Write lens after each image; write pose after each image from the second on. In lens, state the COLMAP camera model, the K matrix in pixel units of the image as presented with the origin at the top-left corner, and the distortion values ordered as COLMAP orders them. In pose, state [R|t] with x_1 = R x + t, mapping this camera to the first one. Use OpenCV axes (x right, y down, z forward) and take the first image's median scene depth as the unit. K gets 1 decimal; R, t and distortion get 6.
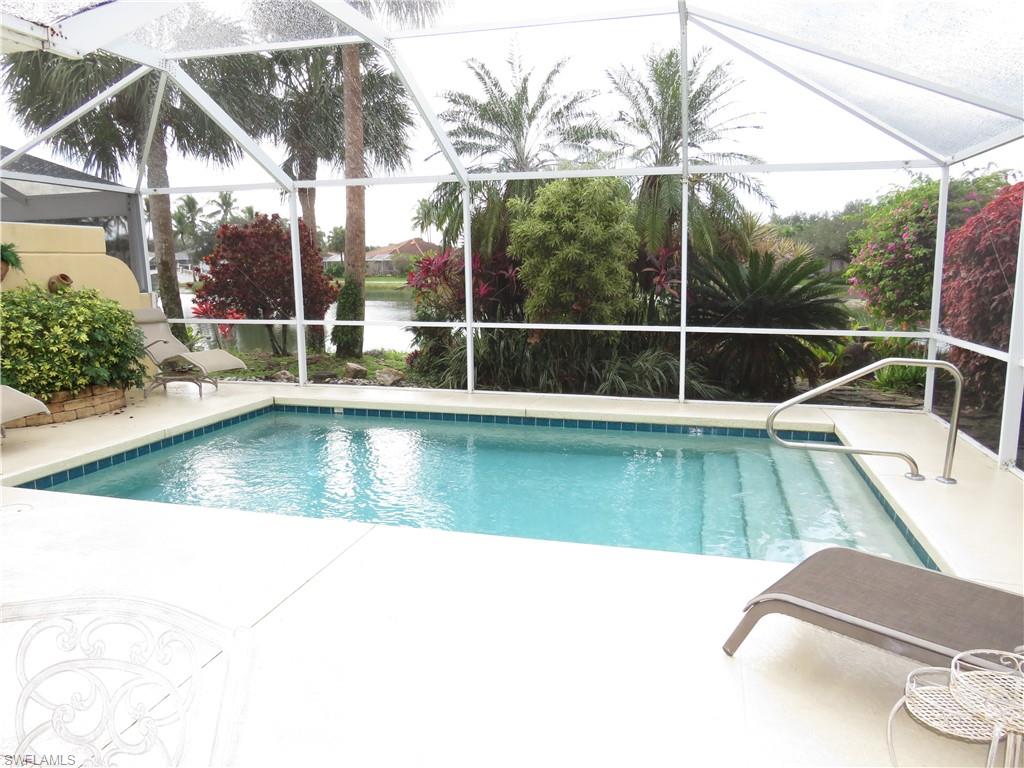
lens RADIAL K [[726.8, 0, 512.7], [0, 726.8, 384.6], [0, 0, 1]] dist [-0.019608, -0.000819]
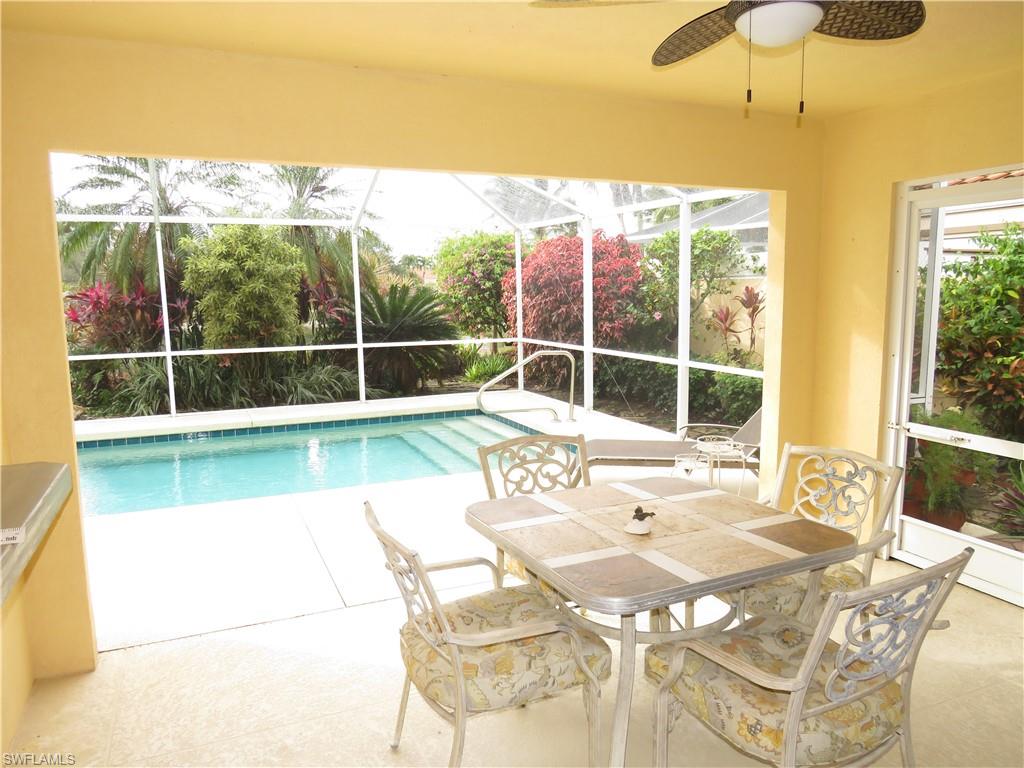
lens RADIAL K [[726.8, 0, 511.1], [0, 726.8, 384.2], [0, 0, 1]] dist [-0.019608, -0.000819]
pose [[0.776492, -0.088413, 0.623894, -0.338723], [0.108850, 0.994044, 0.005394, 0.012597], [-0.620655, 0.063723, 0.781490, -0.157851]]
